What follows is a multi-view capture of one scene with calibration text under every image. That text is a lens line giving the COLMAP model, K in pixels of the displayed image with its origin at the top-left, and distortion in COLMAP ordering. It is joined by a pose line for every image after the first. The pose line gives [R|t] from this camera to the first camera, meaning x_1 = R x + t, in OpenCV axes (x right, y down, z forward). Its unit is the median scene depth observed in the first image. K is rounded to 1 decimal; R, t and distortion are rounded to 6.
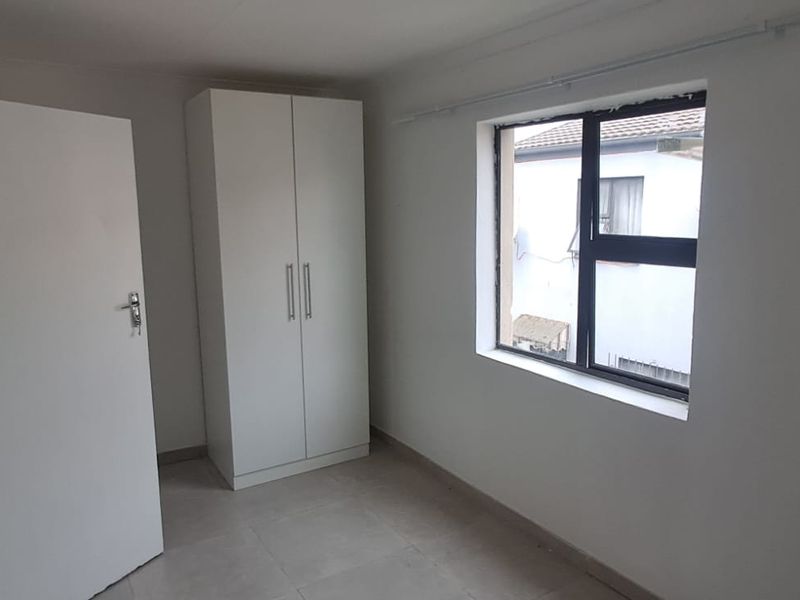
lens RADIAL K [[615.7, 0, 401.1], [0, 615.7, 299.5], [0, 0, 1]] dist [0.038576, -0.061132]
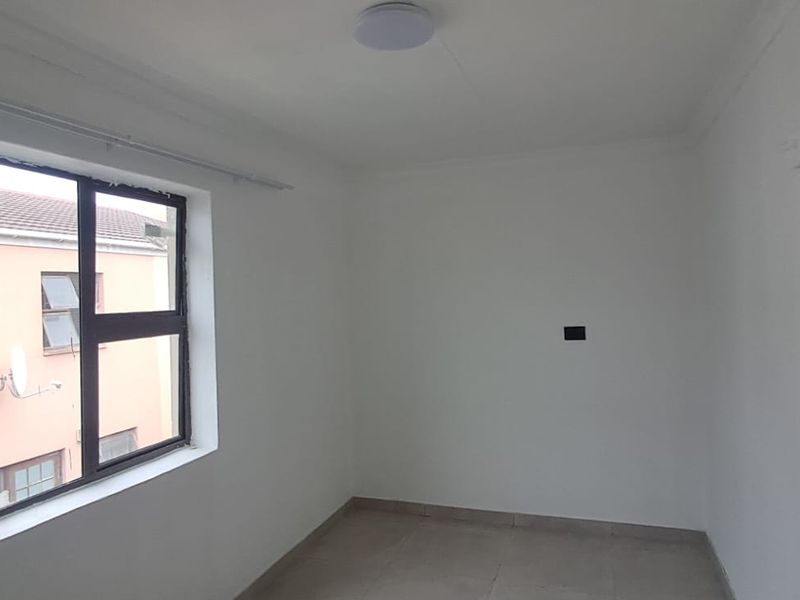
lens RADIAL K [[615.7, 0, 400.5], [0, 615.7, 300.3], [0, 0, 1]] dist [0.038576, -0.061132]
pose [[-0.640744, -0.011214, 0.767673, -0.661028], [0.117984, 0.986578, 0.112888, -0.182428], [-0.758635, 0.162905, -0.630821, 1.268579]]
